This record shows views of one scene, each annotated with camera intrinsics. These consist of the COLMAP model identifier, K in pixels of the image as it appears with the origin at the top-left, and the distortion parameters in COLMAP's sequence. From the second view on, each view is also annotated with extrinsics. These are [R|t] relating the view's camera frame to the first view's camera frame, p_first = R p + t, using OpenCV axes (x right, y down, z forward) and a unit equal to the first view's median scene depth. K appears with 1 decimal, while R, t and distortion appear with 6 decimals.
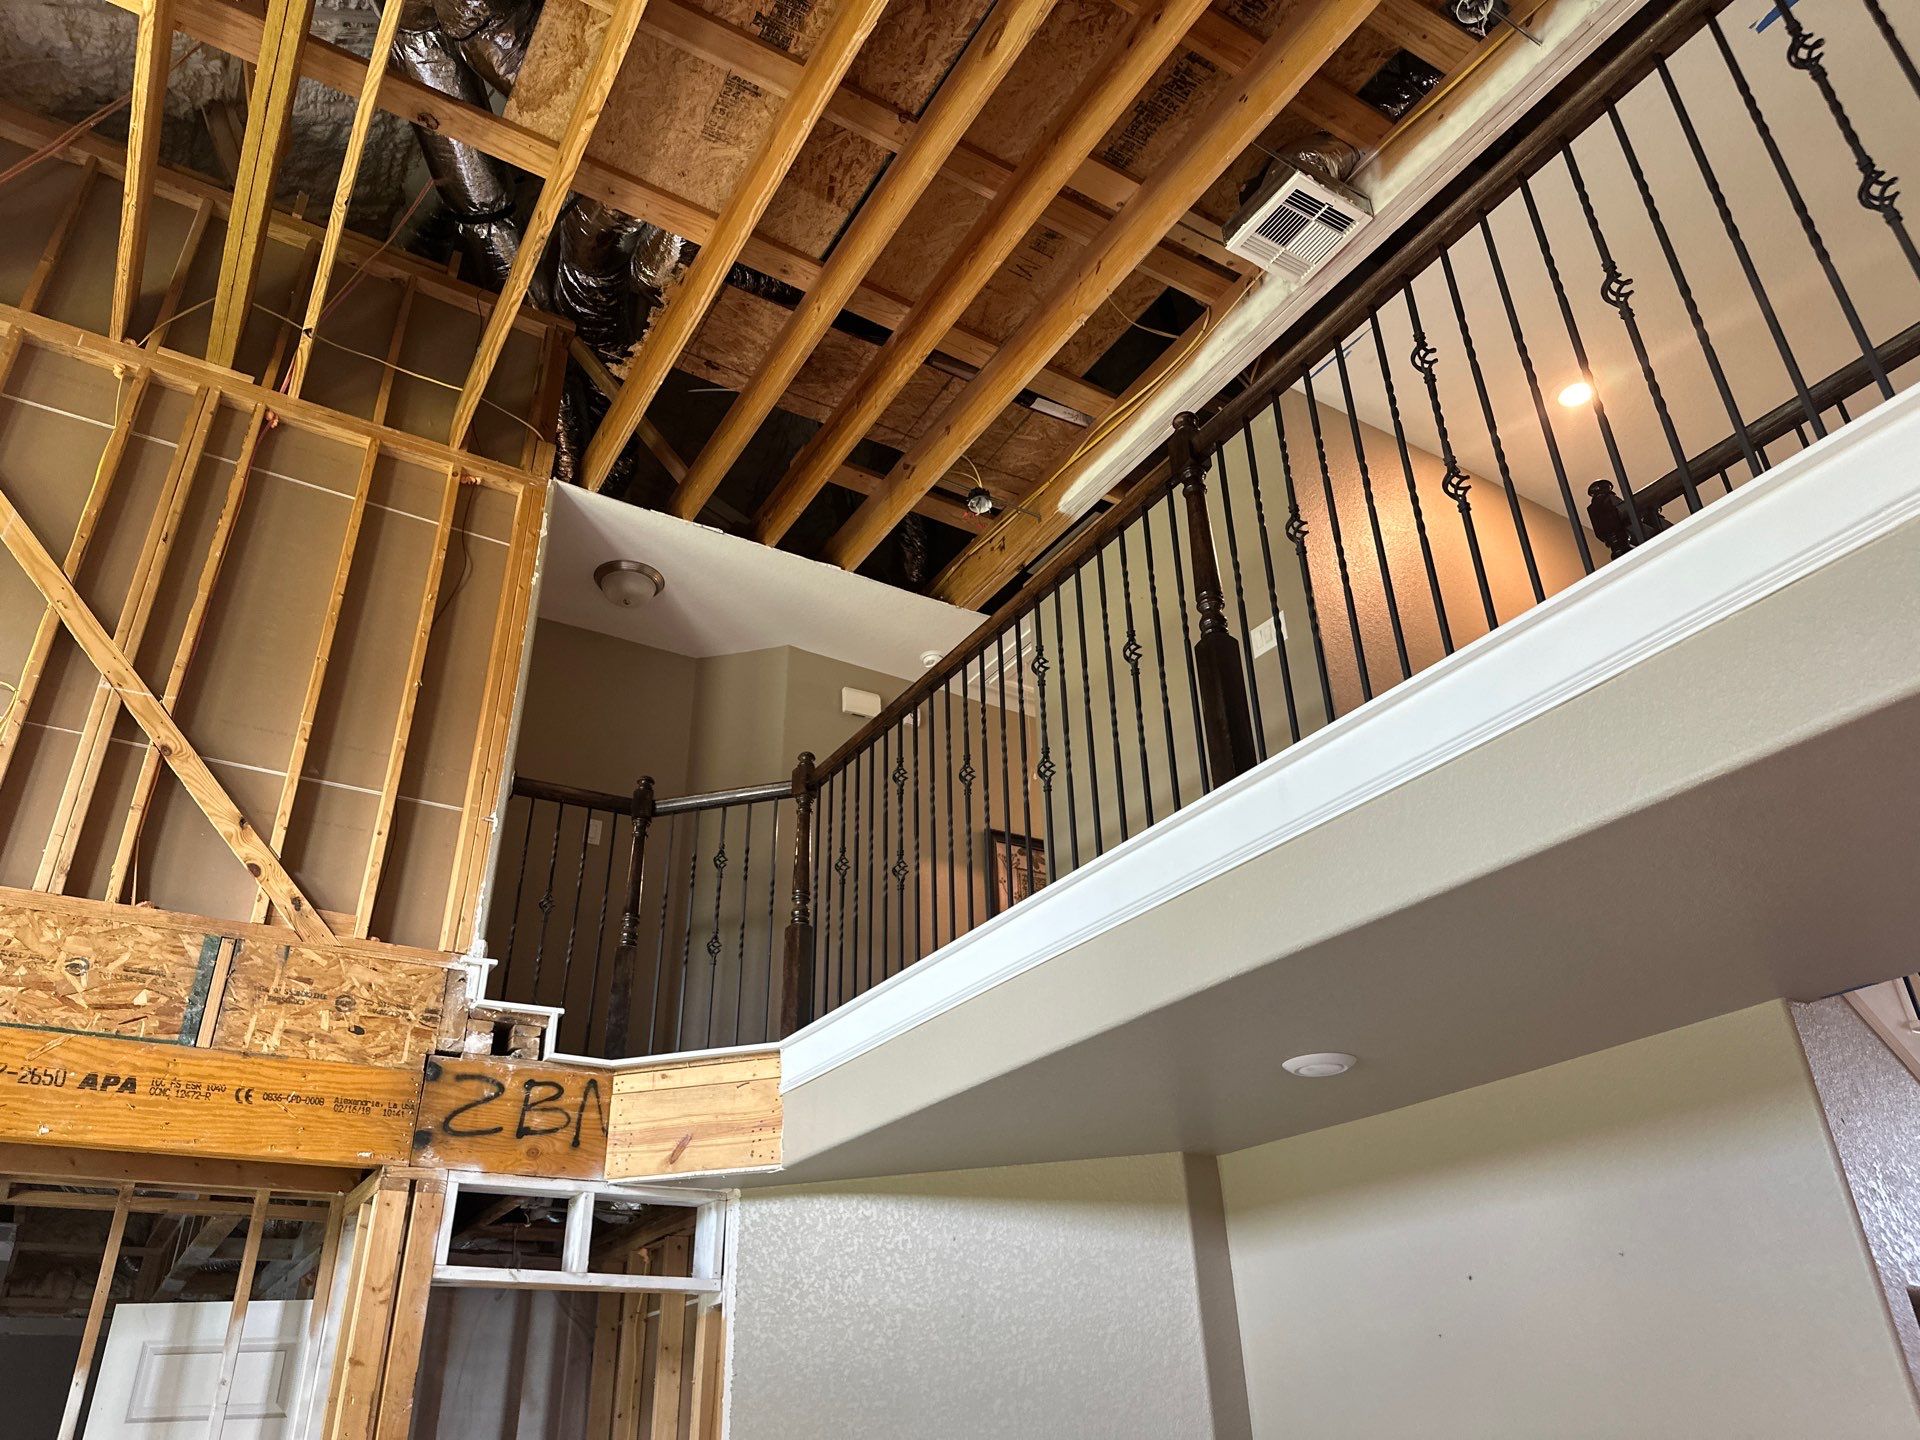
lens RADIAL K [[1350.9, 0, 975.2], [0, 1350.9, 714.2], [0, 0, 1]] dist [0.091628, -0.140194]
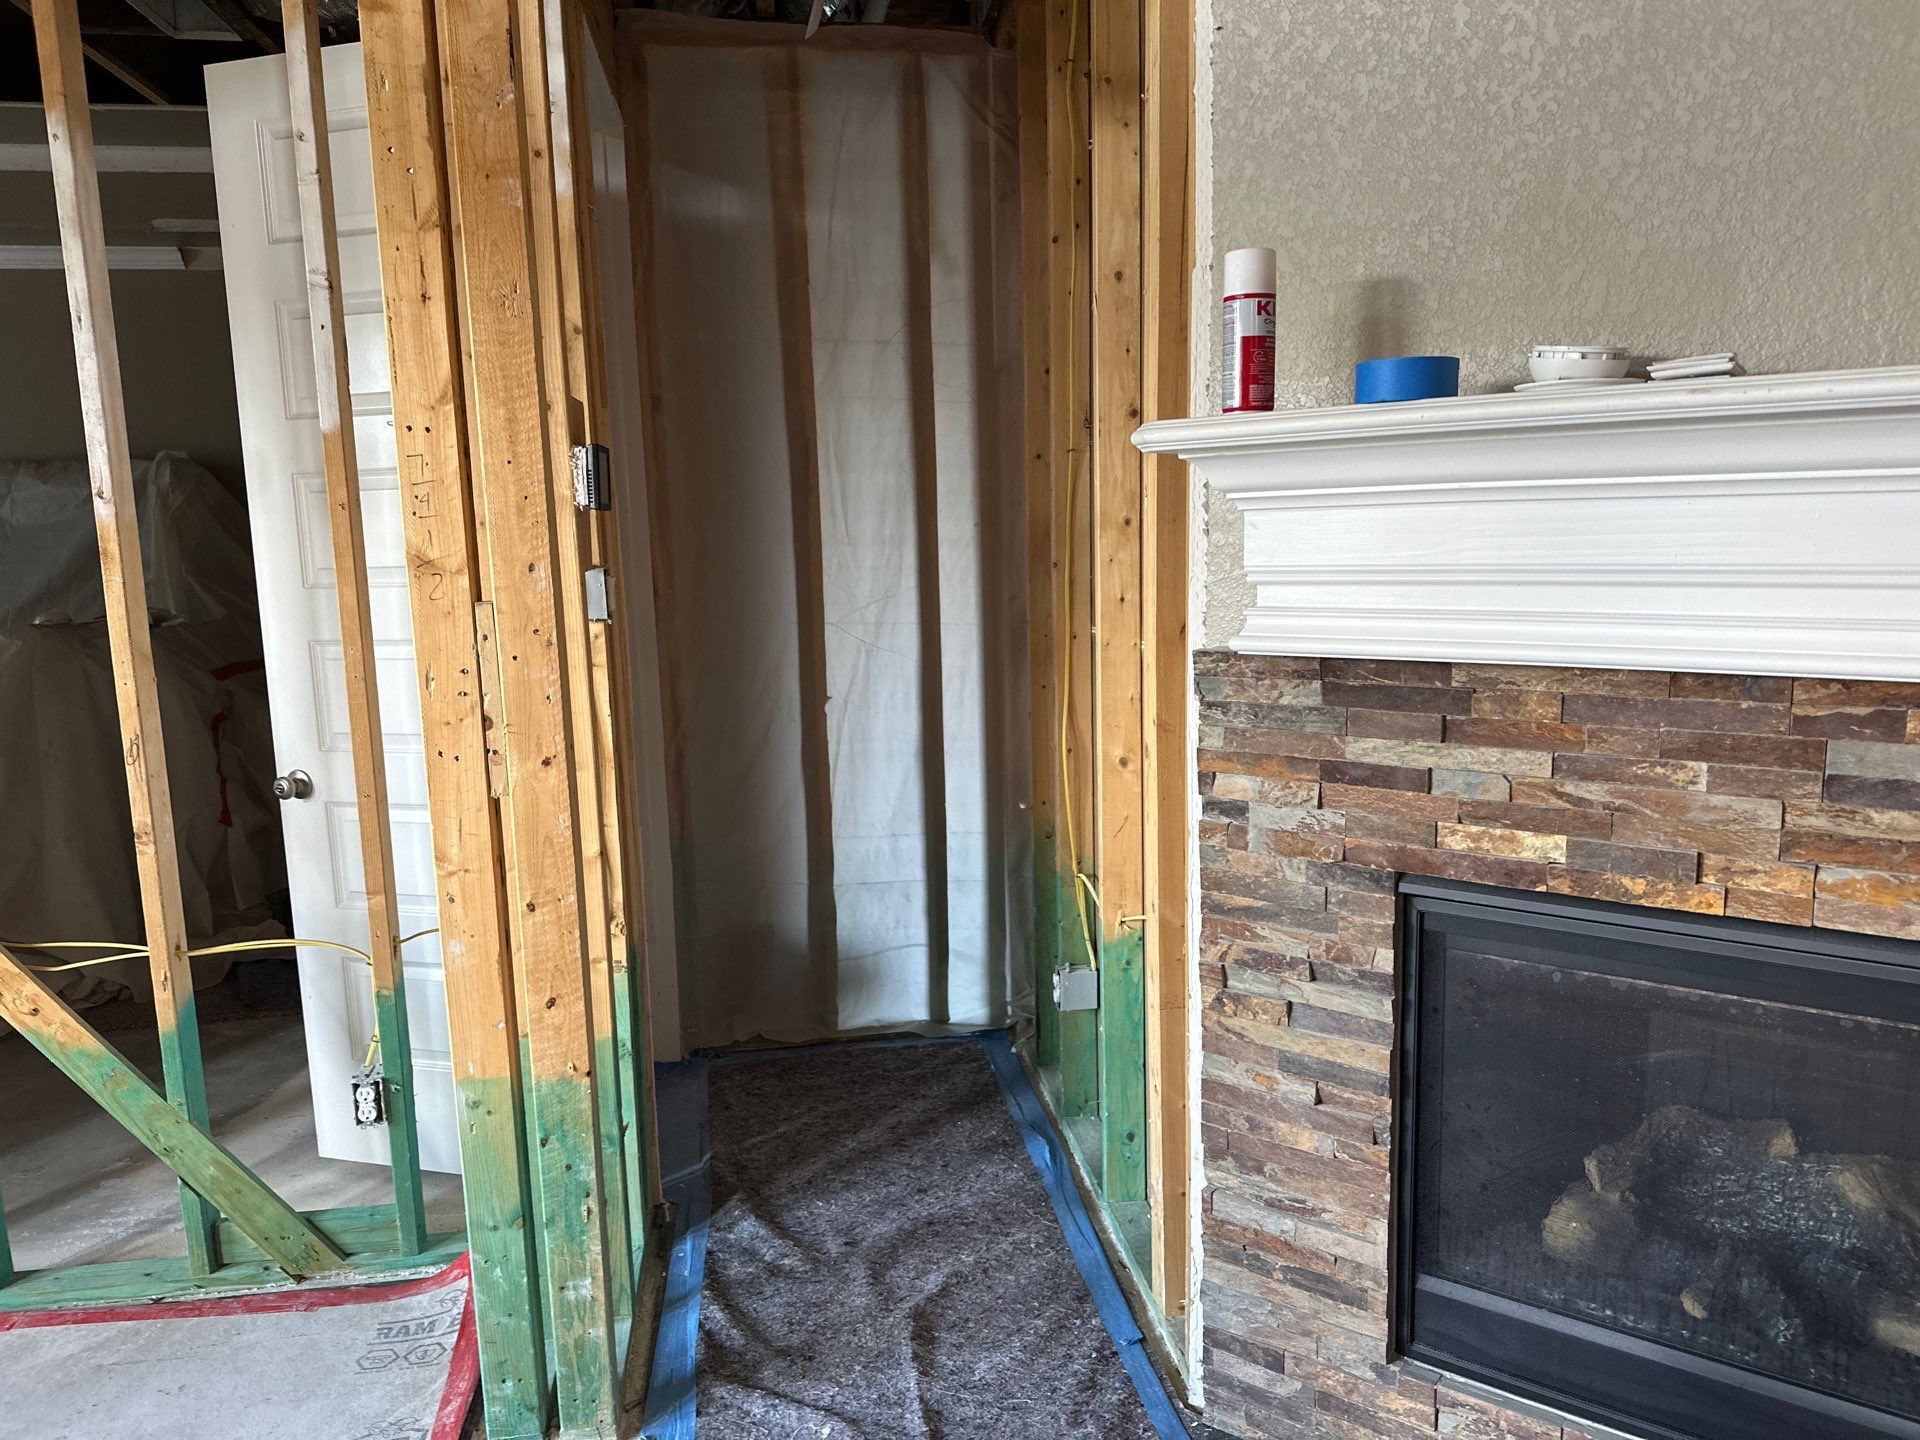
lens RADIAL K [[1338.6, 0, 972.4], [0, 1338.6, 729.1], [0, 0, 1]] dist [0.104878, -0.168017]
pose [[0.917534, 0.071691, -0.391141, -0.064719], [0.188147, 0.788286, 0.585838, 0.391324], [0.350330, -0.611118, 0.709791, 0.539517]]
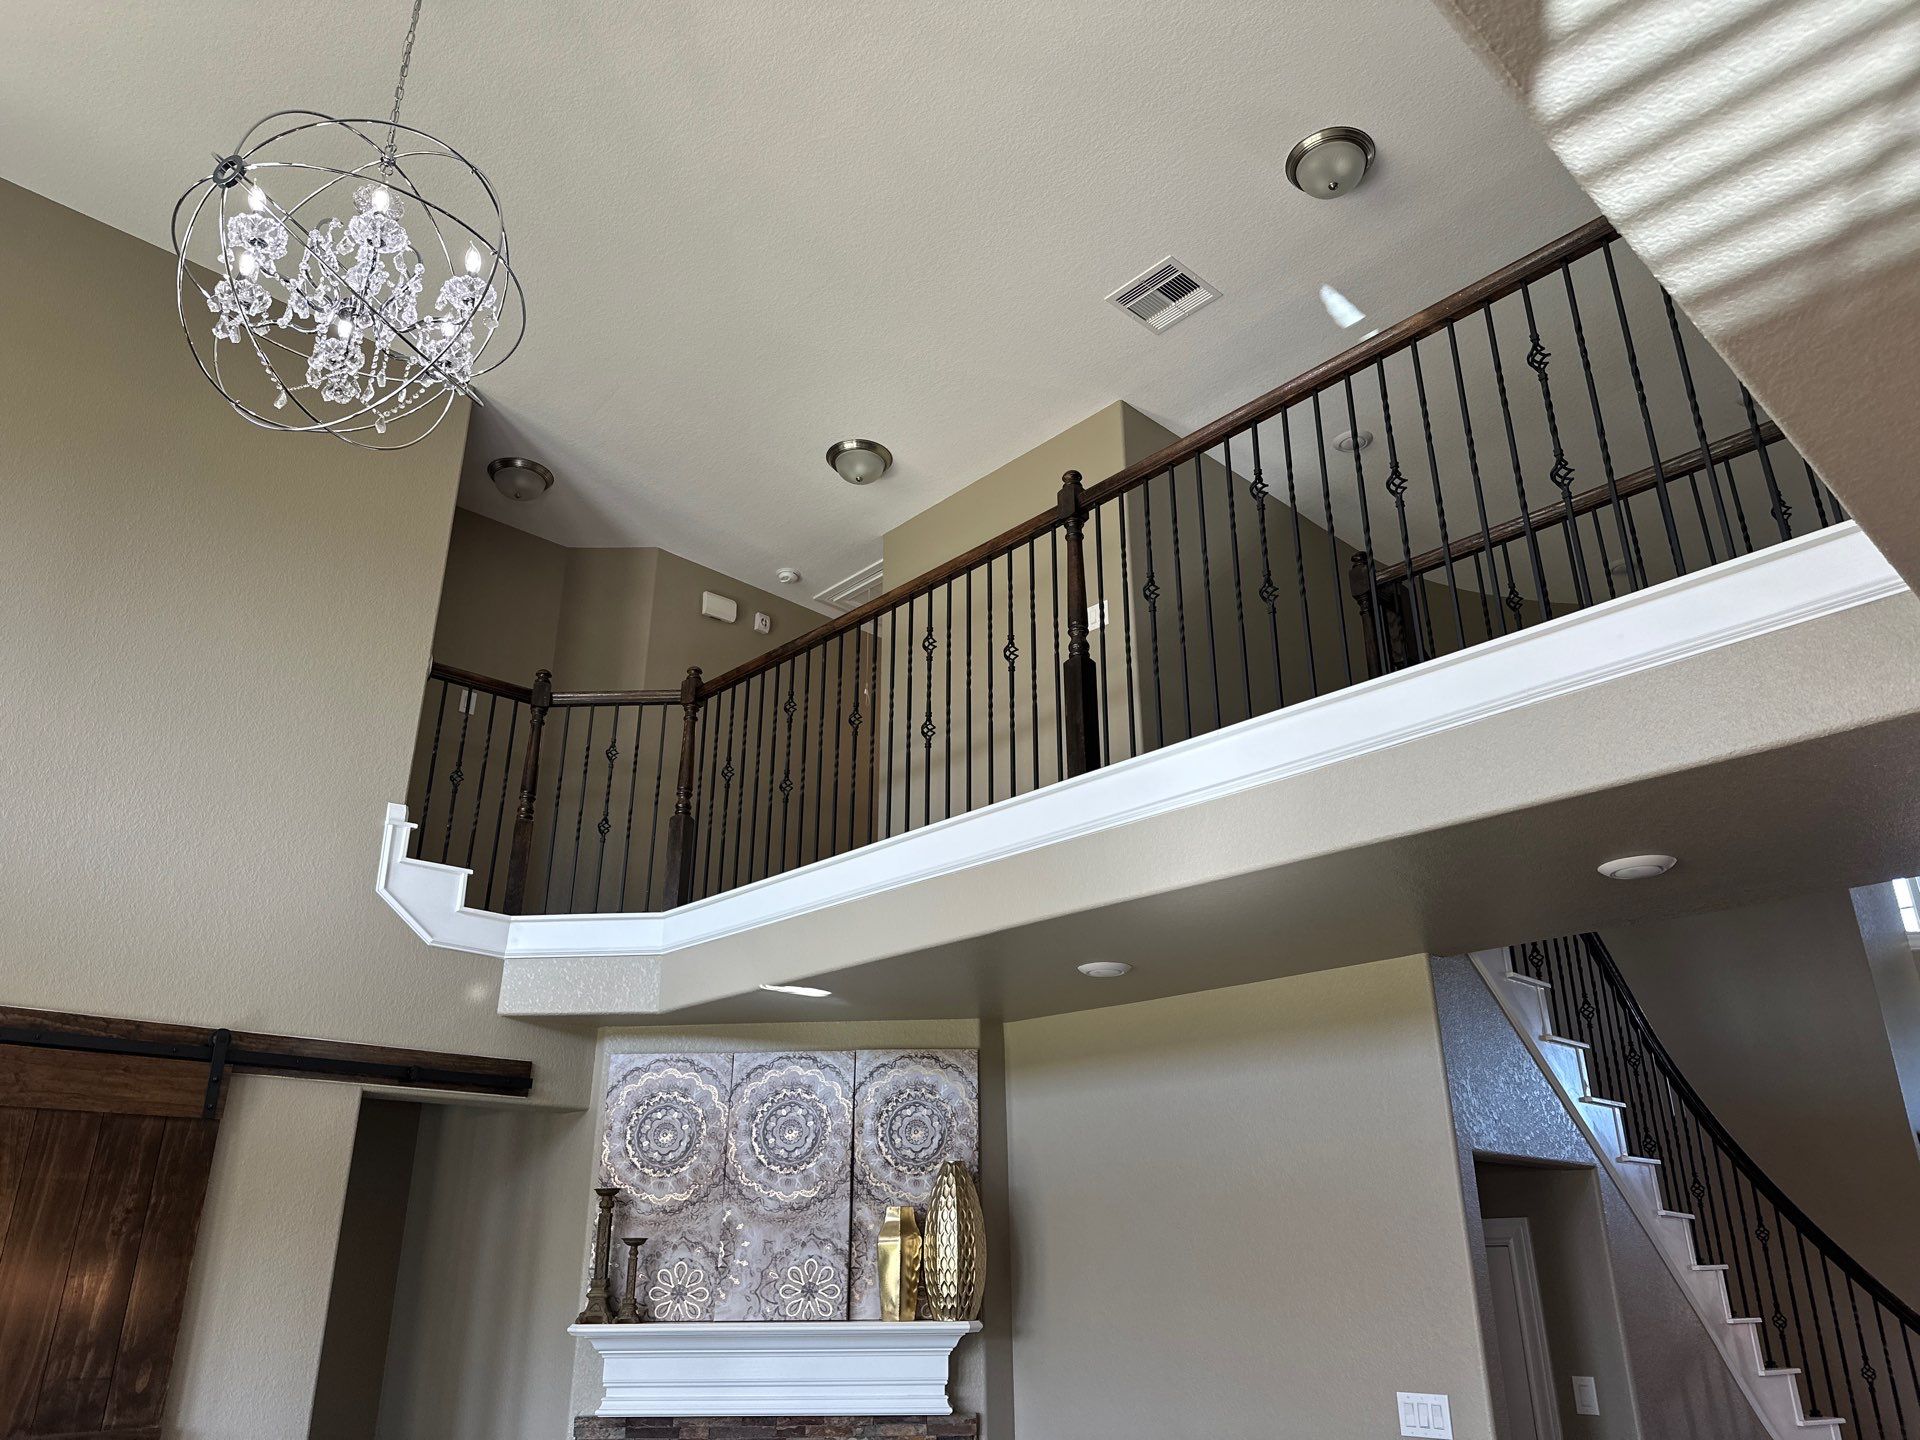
lens RADIAL K [[1344.7, 0, 960.0], [0, 1344.7, 709.3], [0, 0, 1]] dist [0.092090, -0.148523]
pose [[0.978709, 0.101553, 0.178369, -0.121360], [-0.120060, 0.988095, 0.096202, -0.086258], [-0.166476, -0.115569, 0.979249, -0.202281]]
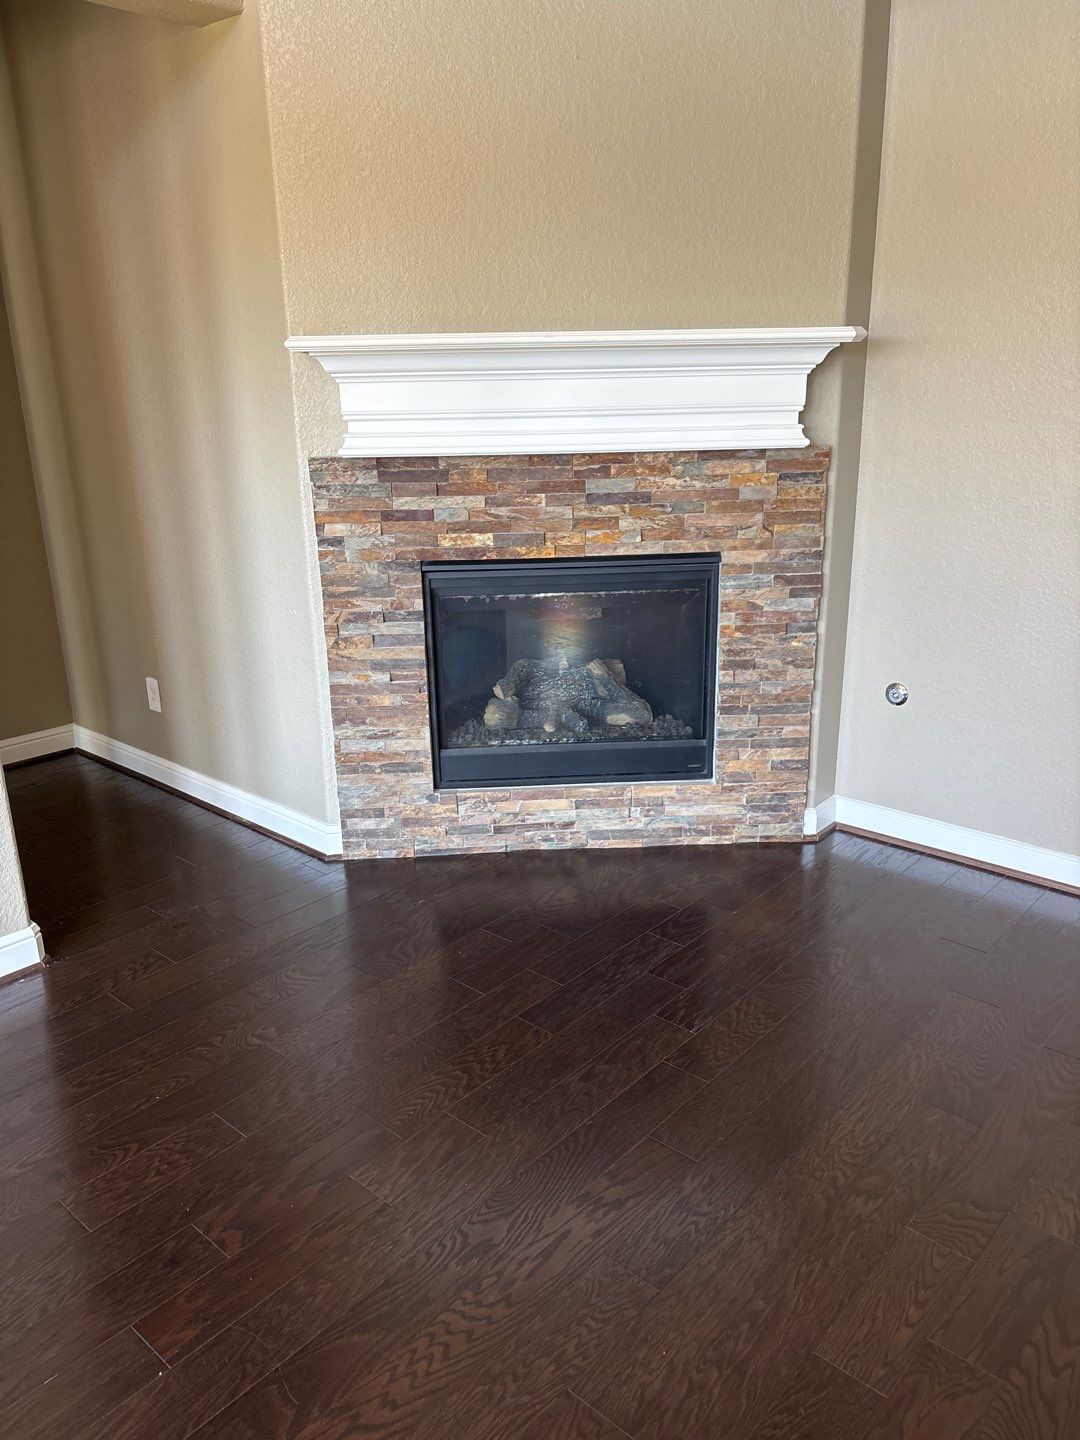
lens RADIAL K [[1089.0, 0, 540.0], [0, 1089.0, 720.0], [0, 0, 1]] dist [0.116927, 0.000055]
pose [[0.960645, -0.070885, 0.268582, -0.230918], [-0.147167, 0.690167, 0.708528, 0.245406], [-0.235591, -0.720170, 0.652573, 0.290061]]
